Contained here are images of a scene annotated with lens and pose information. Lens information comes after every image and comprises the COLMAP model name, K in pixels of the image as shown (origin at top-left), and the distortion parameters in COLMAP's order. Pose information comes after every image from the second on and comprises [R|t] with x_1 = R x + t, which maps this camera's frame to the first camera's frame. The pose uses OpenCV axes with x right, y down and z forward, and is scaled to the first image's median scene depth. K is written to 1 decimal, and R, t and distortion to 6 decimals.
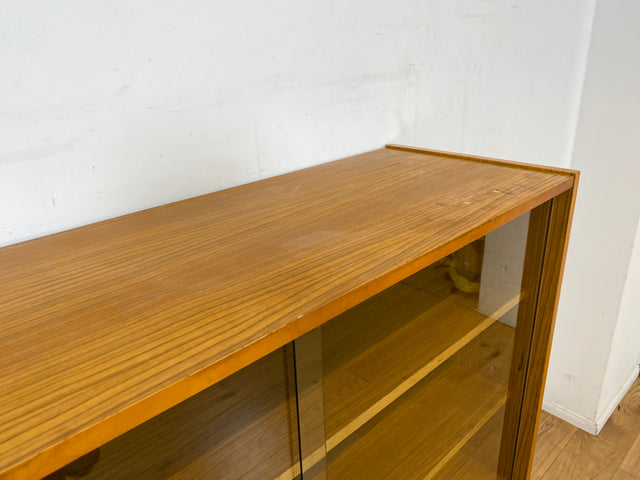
lens RADIAL K [[487.6, 0, 318.5], [0, 487.6, 237.6], [0, 0, 1]] dist [-0.041757, 0.006105]
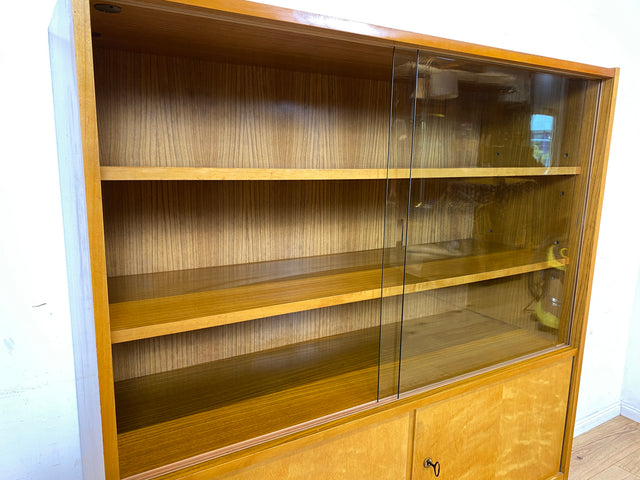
lens RADIAL K [[496.9, 0, 320.3], [0, 496.9, 238.2], [0, 0, 1]] dist [0.010546, -0.006040]
pose [[0.978496, 0.105014, -0.177533, -0.020243], [-0.137457, 0.973710, -0.181644, 0.654685], [0.153791, 0.202141, 0.967206, -0.426046]]
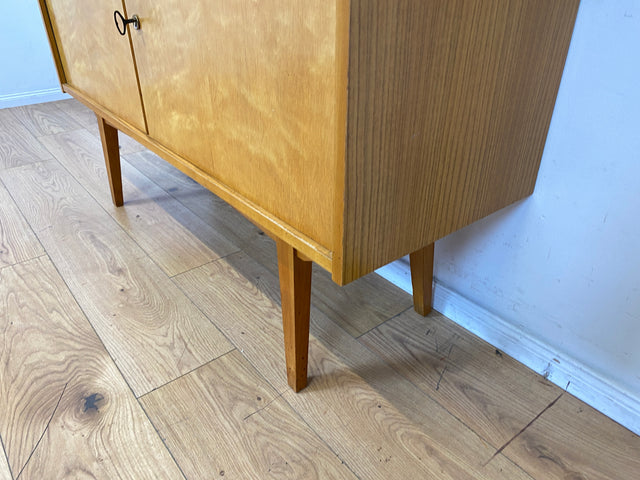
lens RADIAL K [[488.0, 0, 315.7], [0, 488.0, 235.8], [0, 0, 1]] dist [0.017998, -0.017060]
pose [[-0.070526, 0.543115, -0.836691, 1.000986], [-0.361586, 0.767813, 0.528884, 0.636518], [0.929667, 0.339836, 0.142232, 1.169608]]
